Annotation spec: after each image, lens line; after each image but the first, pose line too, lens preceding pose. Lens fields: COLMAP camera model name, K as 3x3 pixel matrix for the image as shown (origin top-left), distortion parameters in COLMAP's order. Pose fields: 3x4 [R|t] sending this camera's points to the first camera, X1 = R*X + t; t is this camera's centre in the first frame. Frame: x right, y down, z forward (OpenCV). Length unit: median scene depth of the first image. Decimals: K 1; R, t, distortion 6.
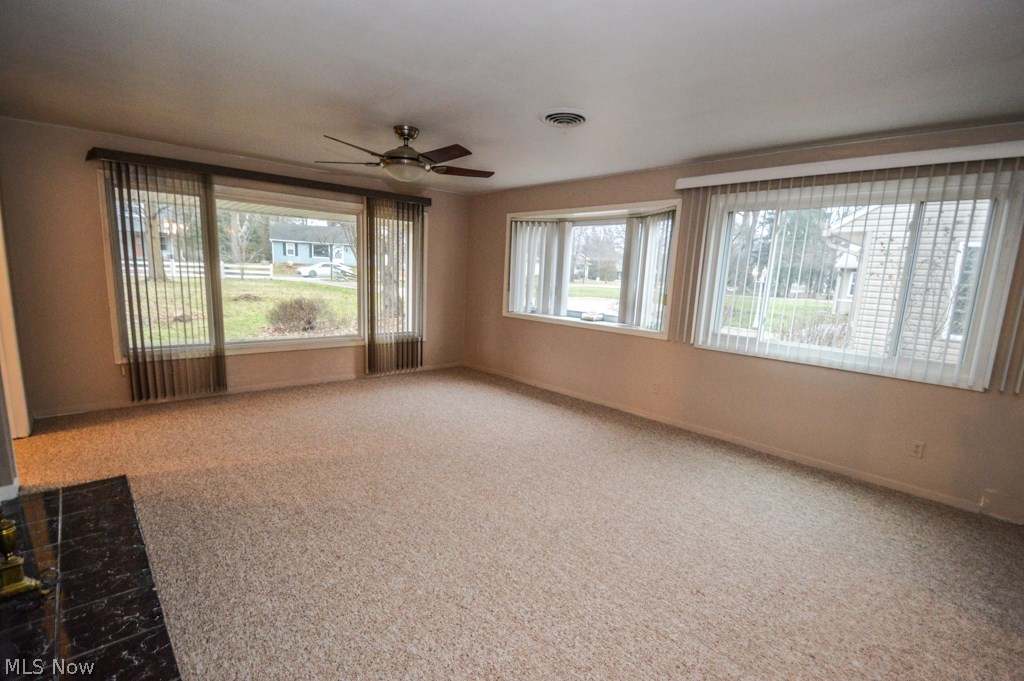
lens RADIAL K [[478.7, 0, 513.0], [0, 478.7, 357.7], [0, 0, 1]] dist [-0.000555, -0.000483]
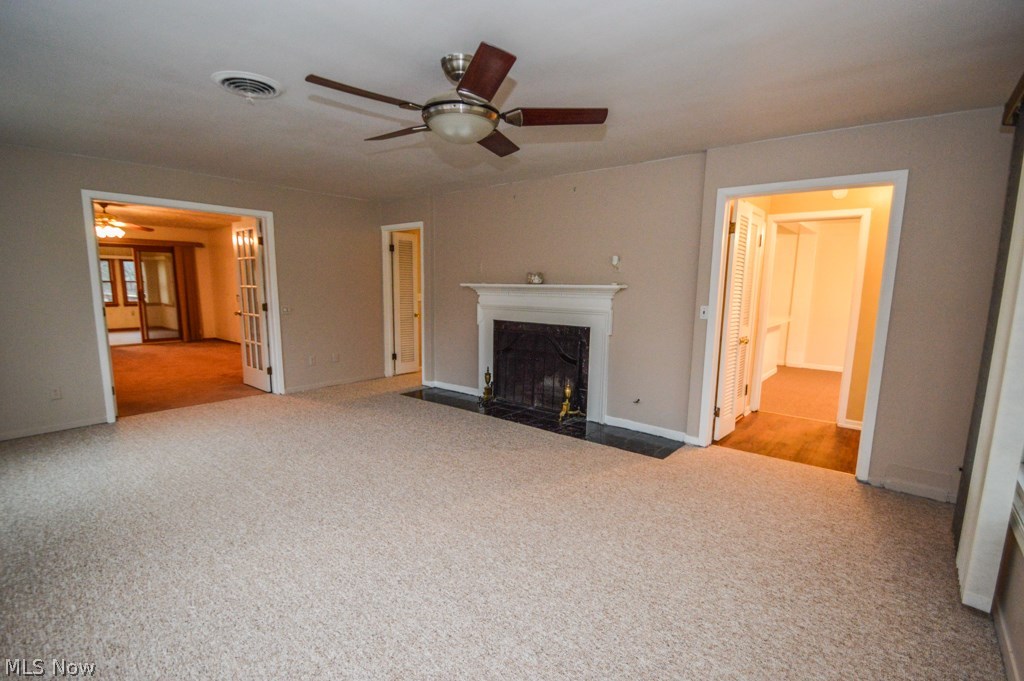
lens RADIAL K [[478.7, 0, 513.0], [0, 478.7, 357.7], [0, 0, 1]] dist [-0.000555, -0.000483]
pose [[-0.988567, -0.034385, -0.146812, -0.239693], [-0.080231, 0.944330, 0.319066, -0.351335], [0.127668, 0.327197, -0.936292, 1.969339]]
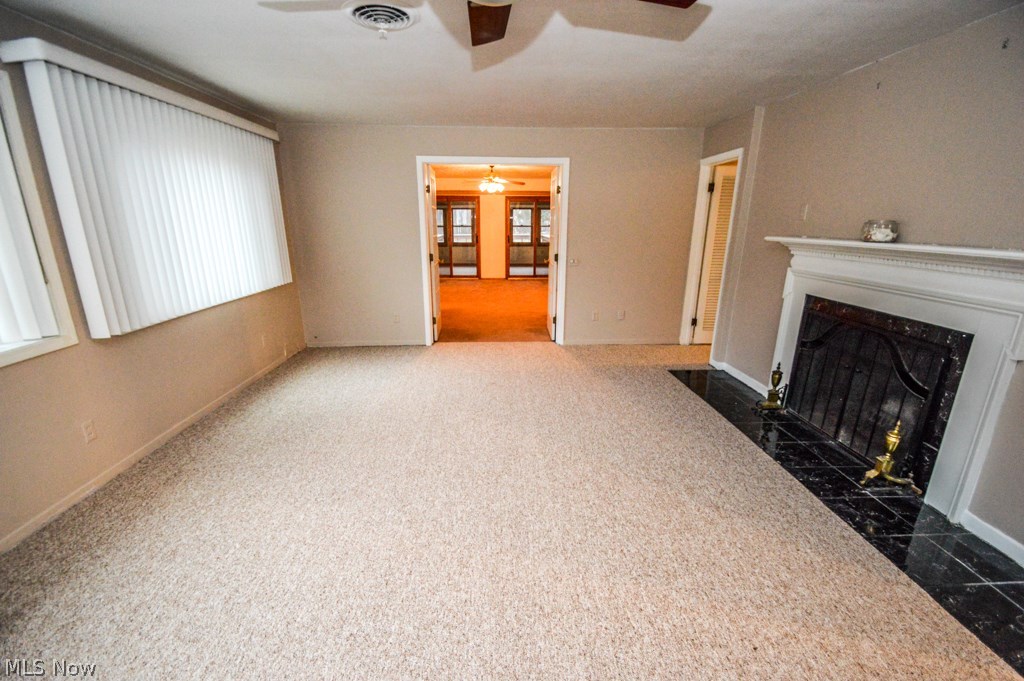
lens RADIAL K [[456.3, 0, 513.6], [0, 456.3, 357.4], [0, 0, 1]] dist [0.010964, -0.014838]
pose [[-0.764340, -0.230491, 0.602211, -0.580356], [0.077452, 0.894352, 0.440609, -0.319850], [-0.640145, 0.383417, -0.665737, 1.513974]]
